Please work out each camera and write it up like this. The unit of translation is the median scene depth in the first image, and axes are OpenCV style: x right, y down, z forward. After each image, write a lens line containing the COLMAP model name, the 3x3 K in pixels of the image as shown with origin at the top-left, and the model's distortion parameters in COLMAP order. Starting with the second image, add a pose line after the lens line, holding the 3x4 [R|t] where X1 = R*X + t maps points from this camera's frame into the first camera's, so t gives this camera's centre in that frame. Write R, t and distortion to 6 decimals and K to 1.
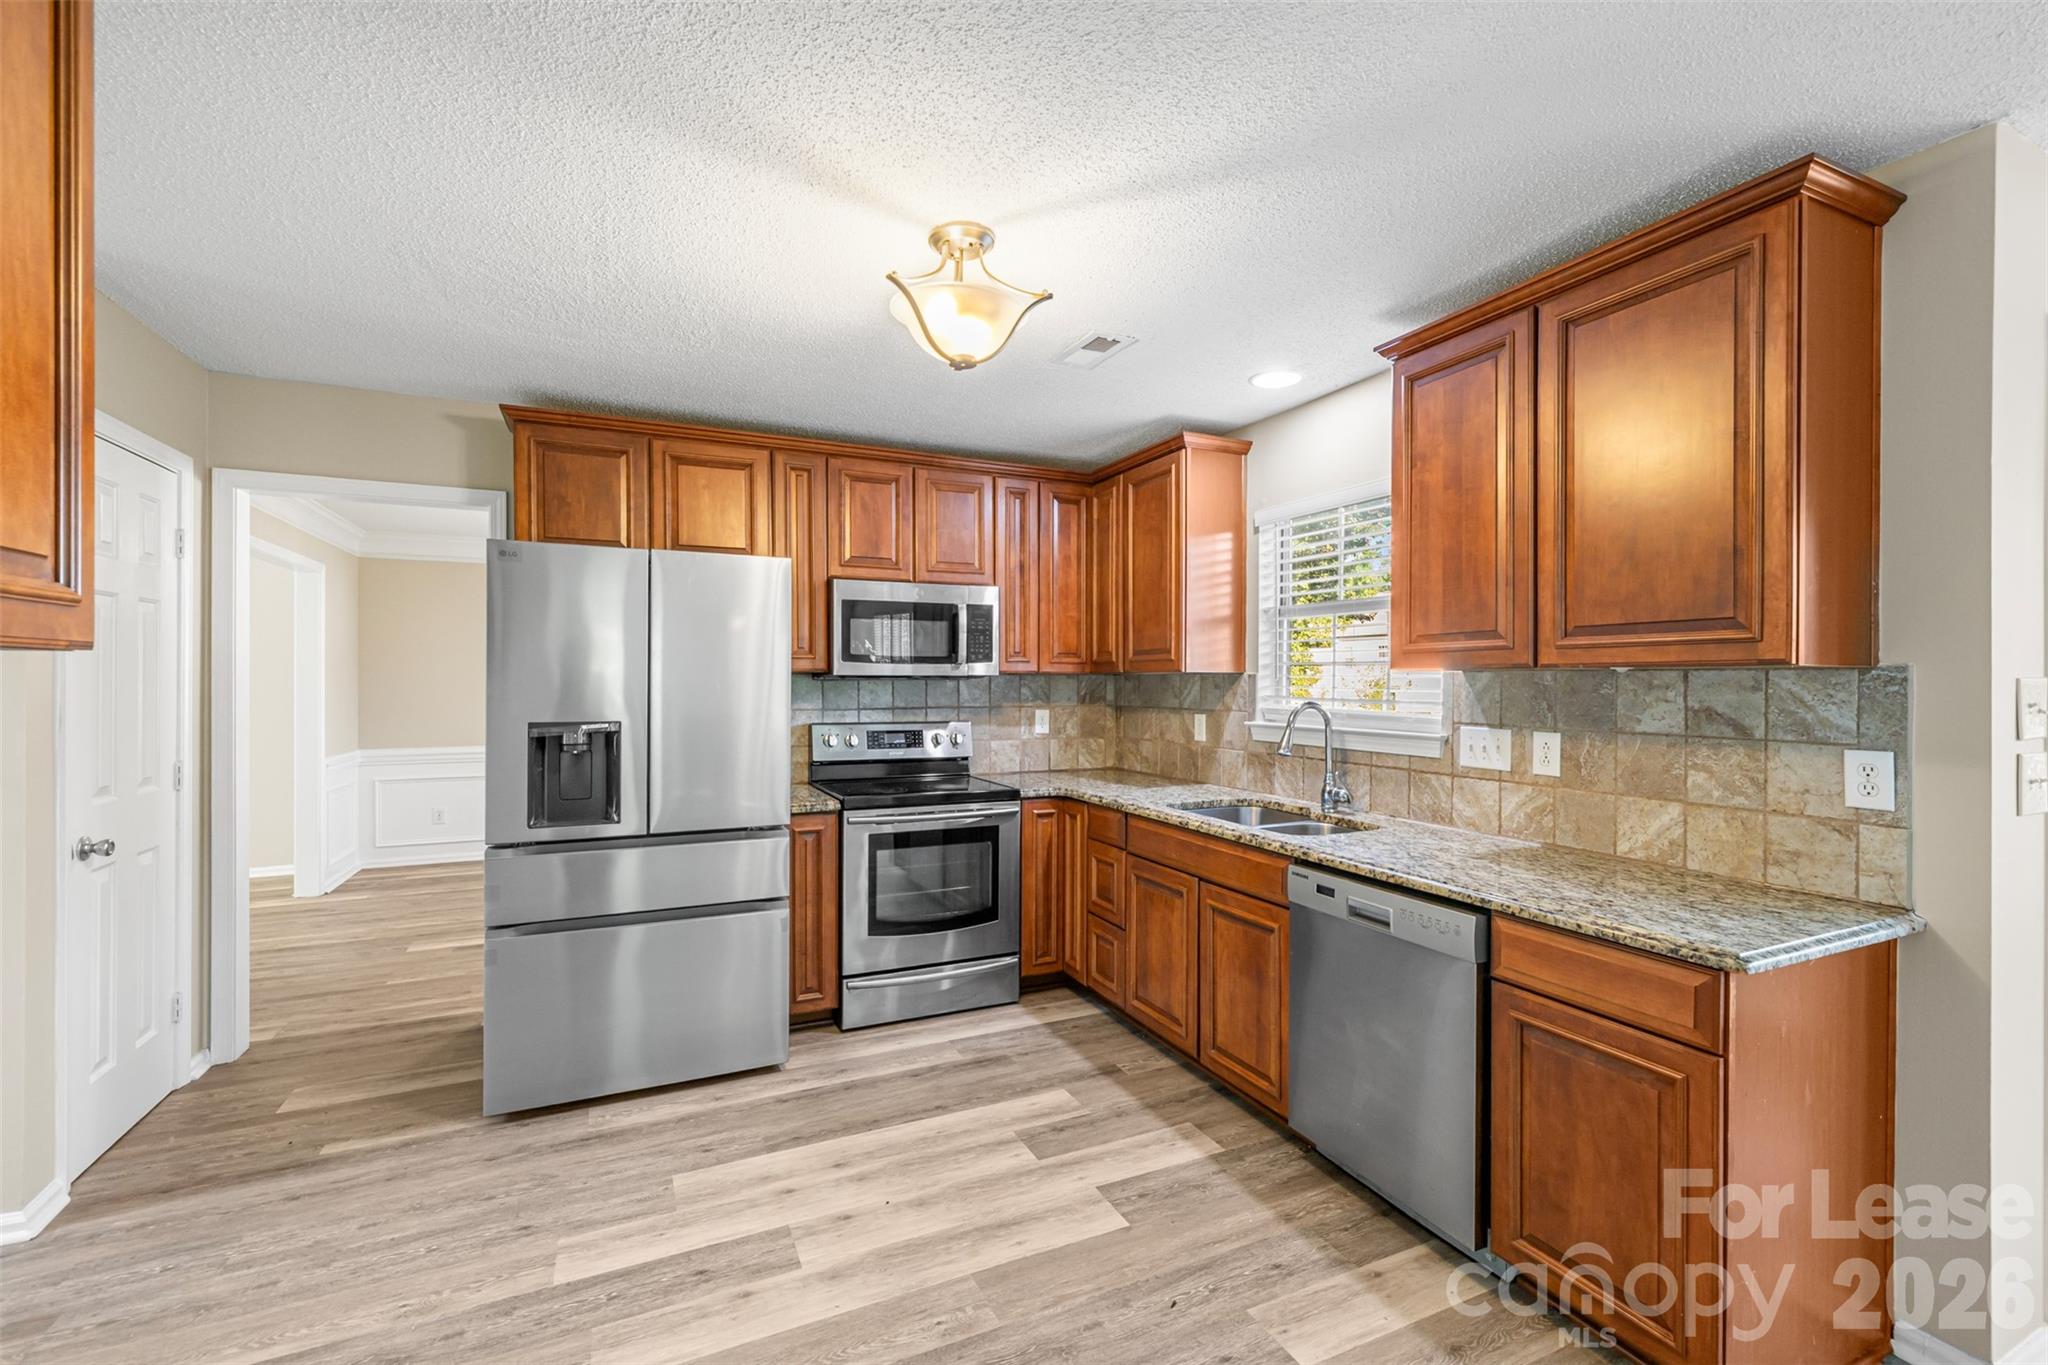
lens RADIAL K [[870.9, 0, 1023.0], [0, 870.9, 686.8], [0, 0, 1]] dist [0.000856, -0.000017]
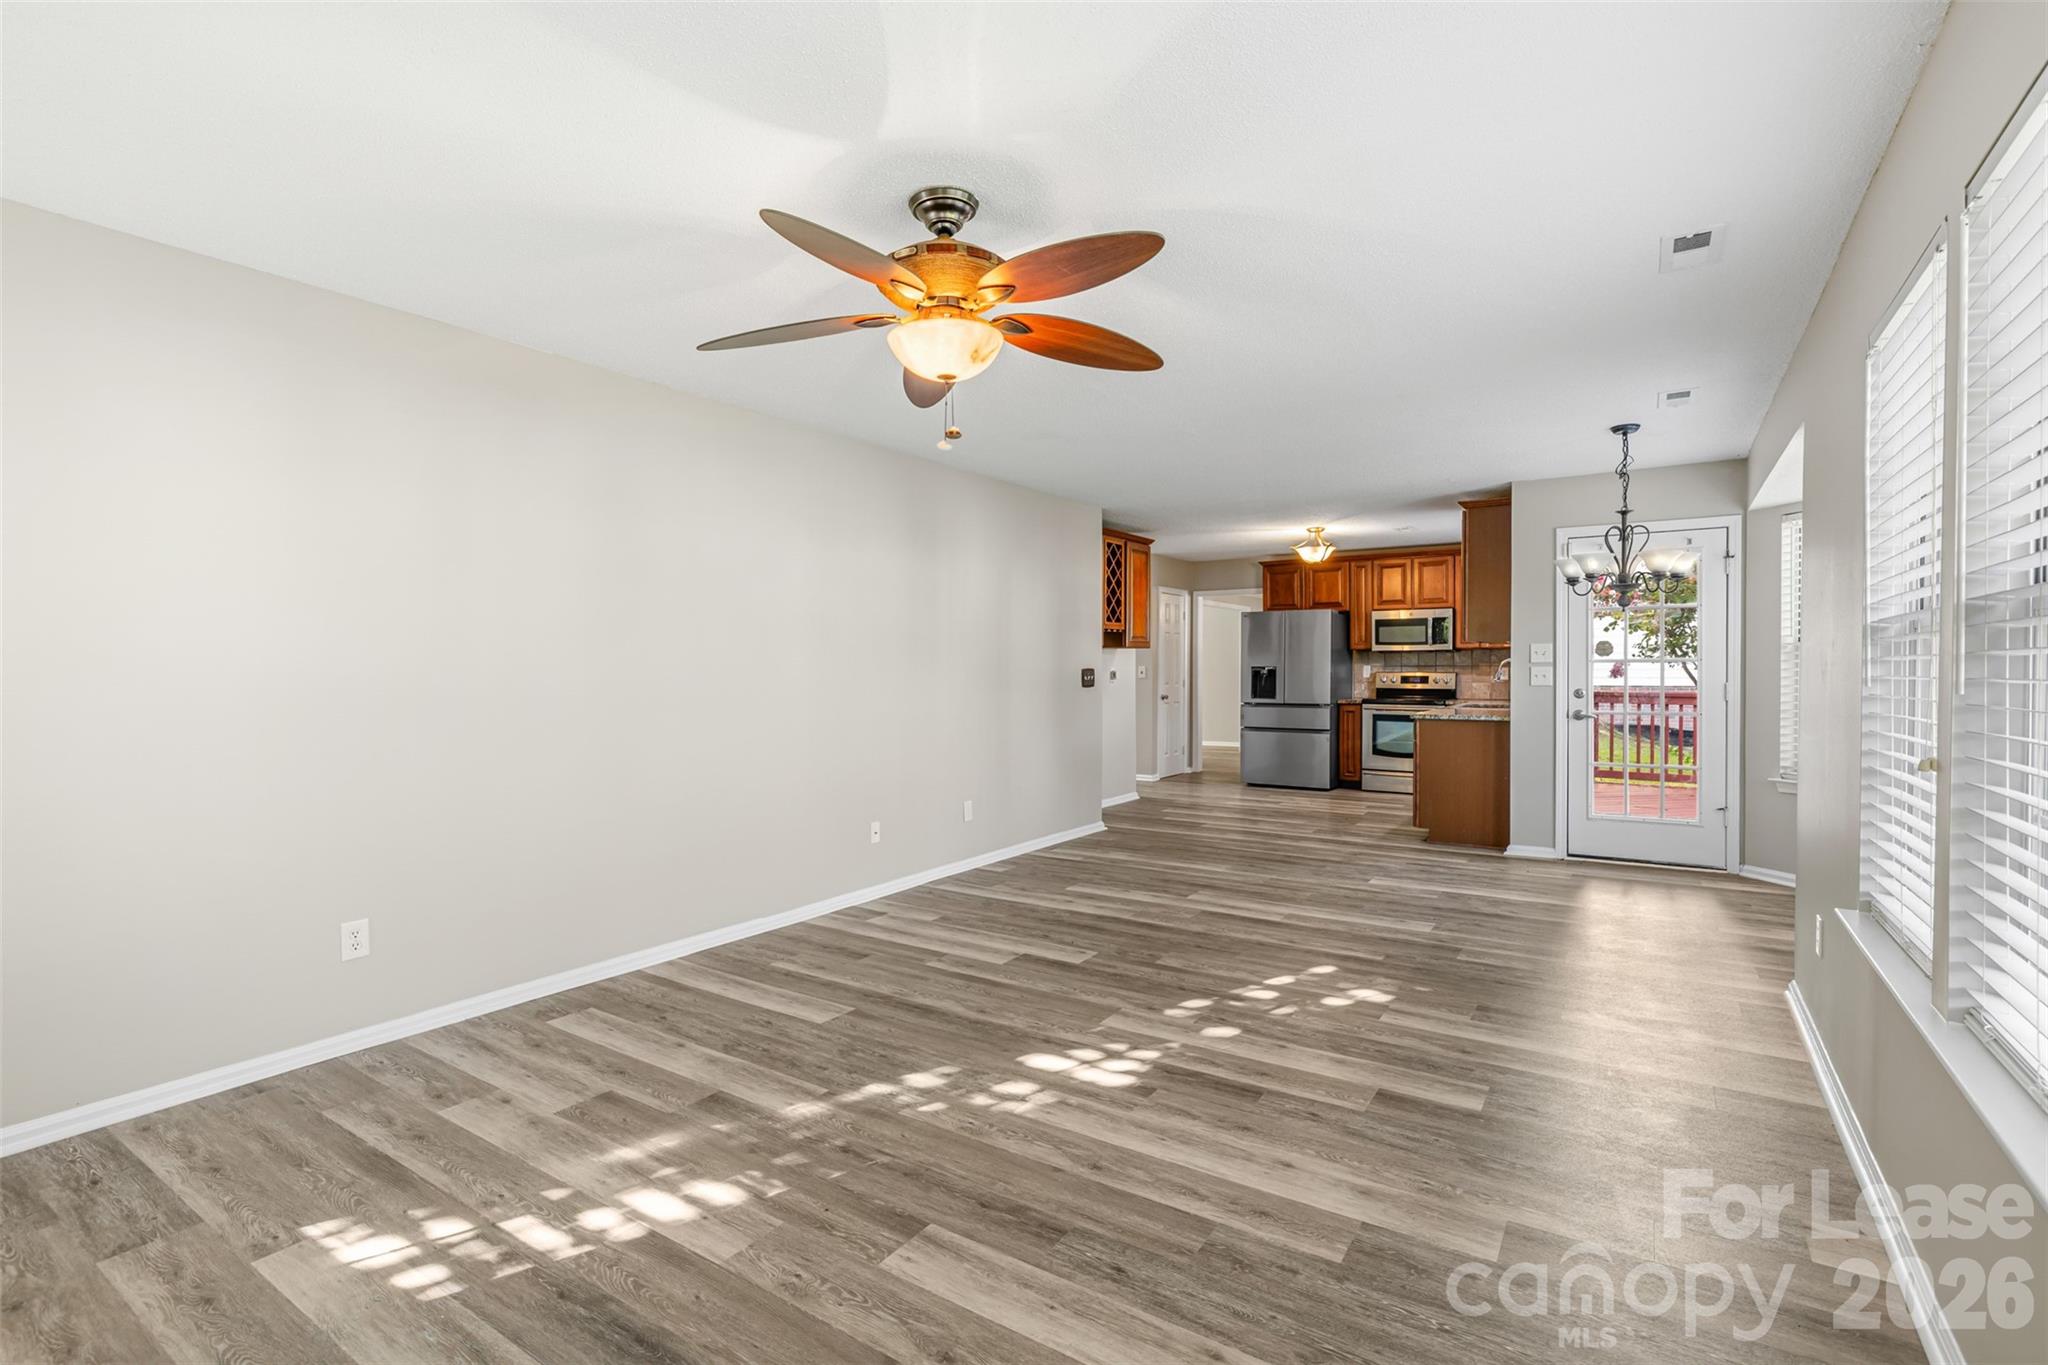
lens RADIAL K [[943.1, 0, 1034.7], [0, 943.1, 682.1], [0, 0, 1]] dist [0.000850, -0.000096]
pose [[0.527570, 0.010903, -0.849442, 1.808467], [-0.002171, 0.999932, 0.011487, 0.054142], [0.849509, -0.004216, 0.527557, -1.409213]]
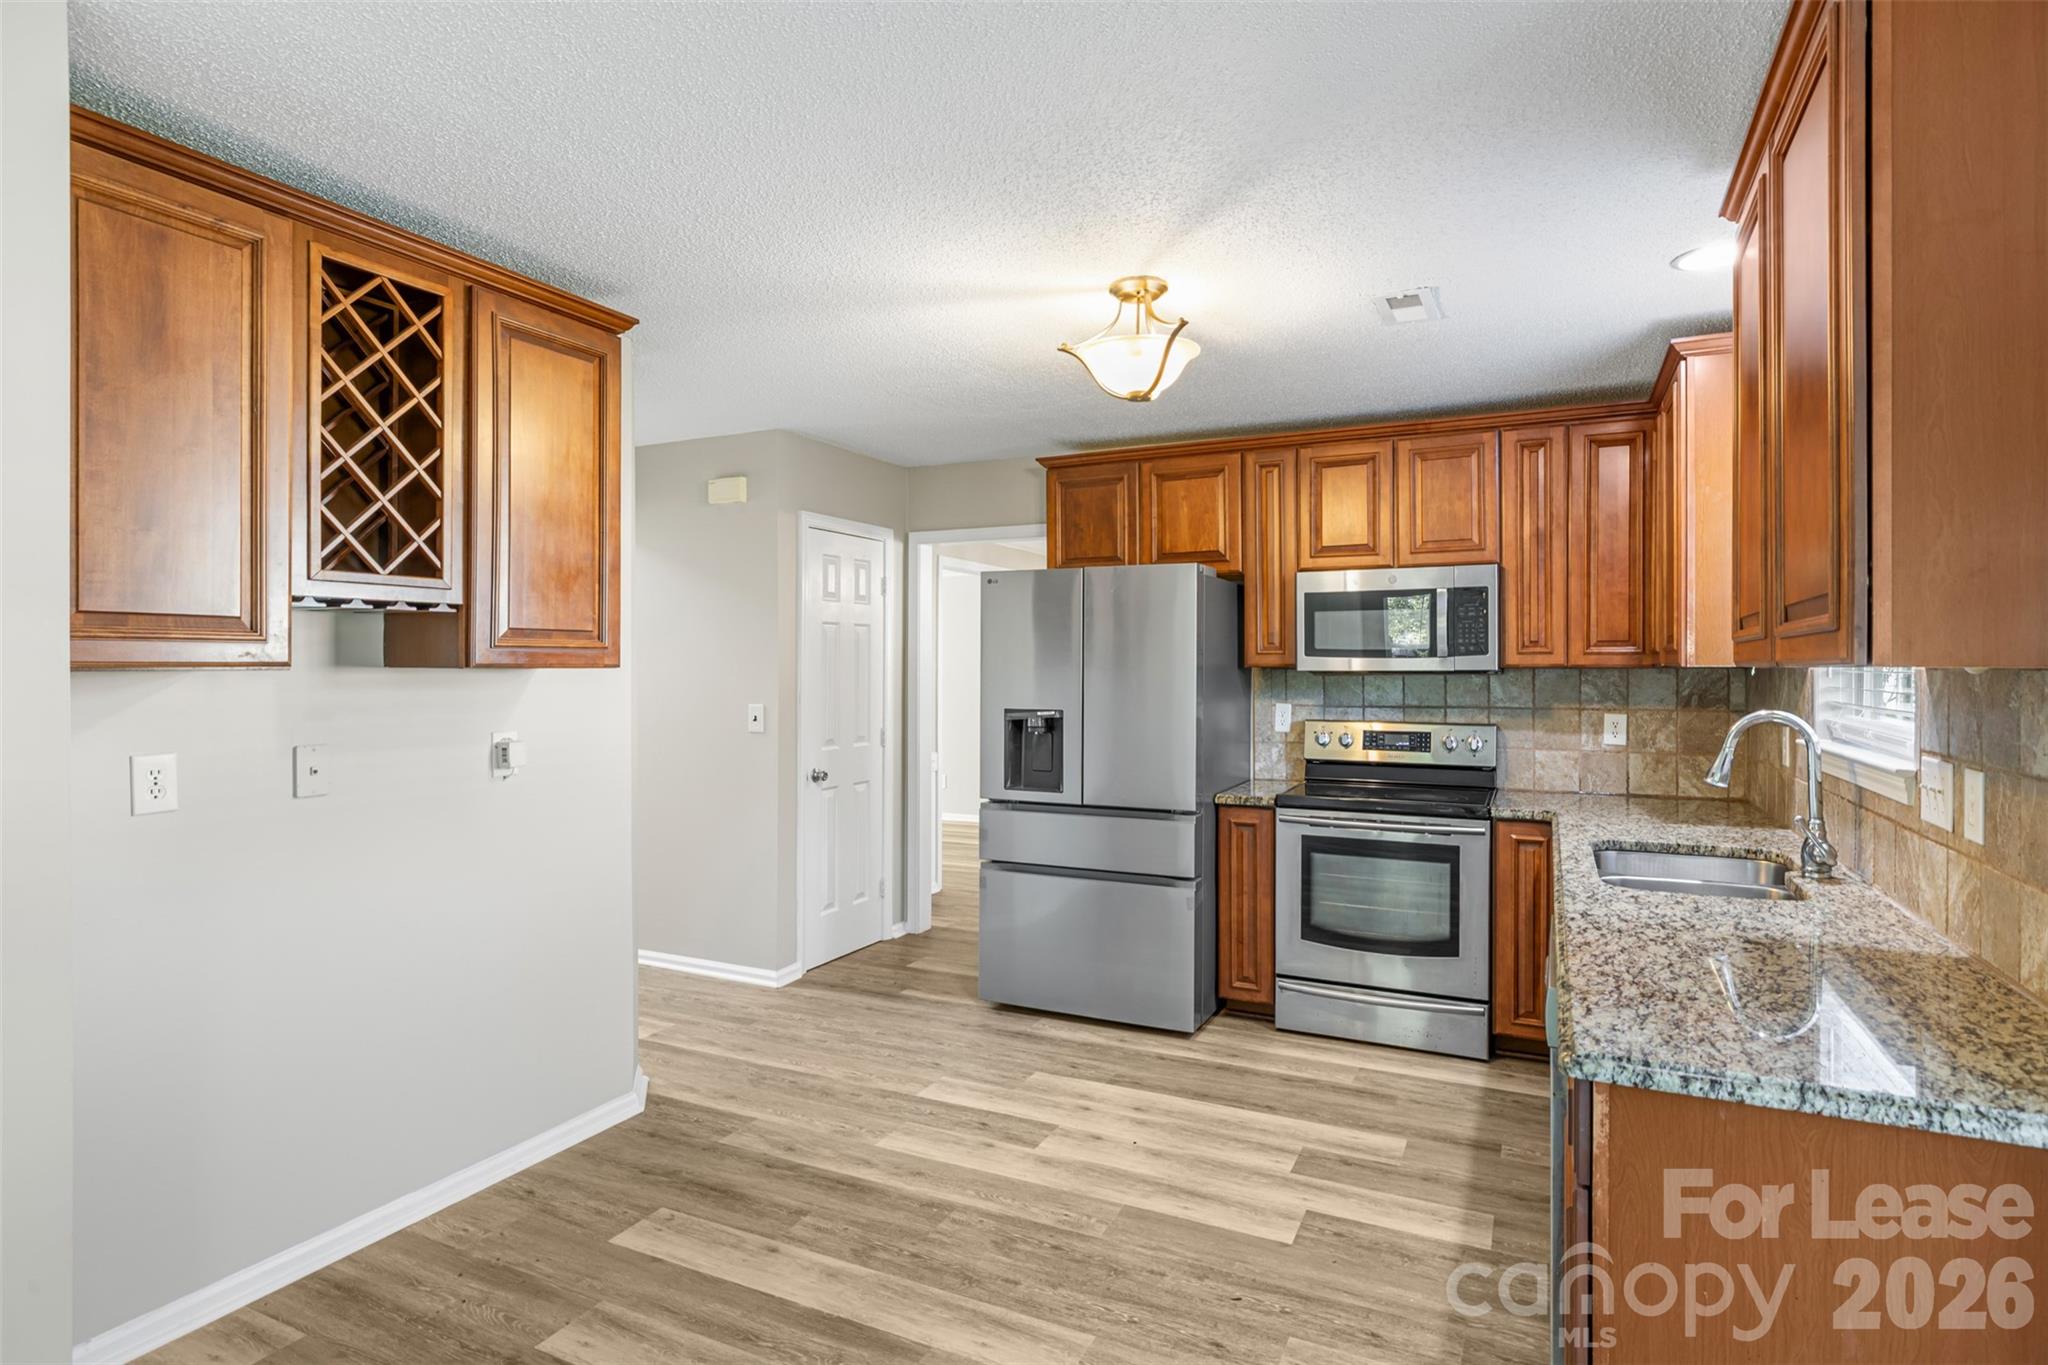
lens RADIAL K [[1053.5, 0, 1033.3], [0, 1053.5, 670.9], [0, 0, 1]] dist [-0.004028, -0.000384]
pose [[0.631202, -0.000126, -0.775618, 0.611319], [-0.003611, 0.999989, -0.003102, -0.009932], [0.775610, 0.004758, 0.631195, 0.026884]]
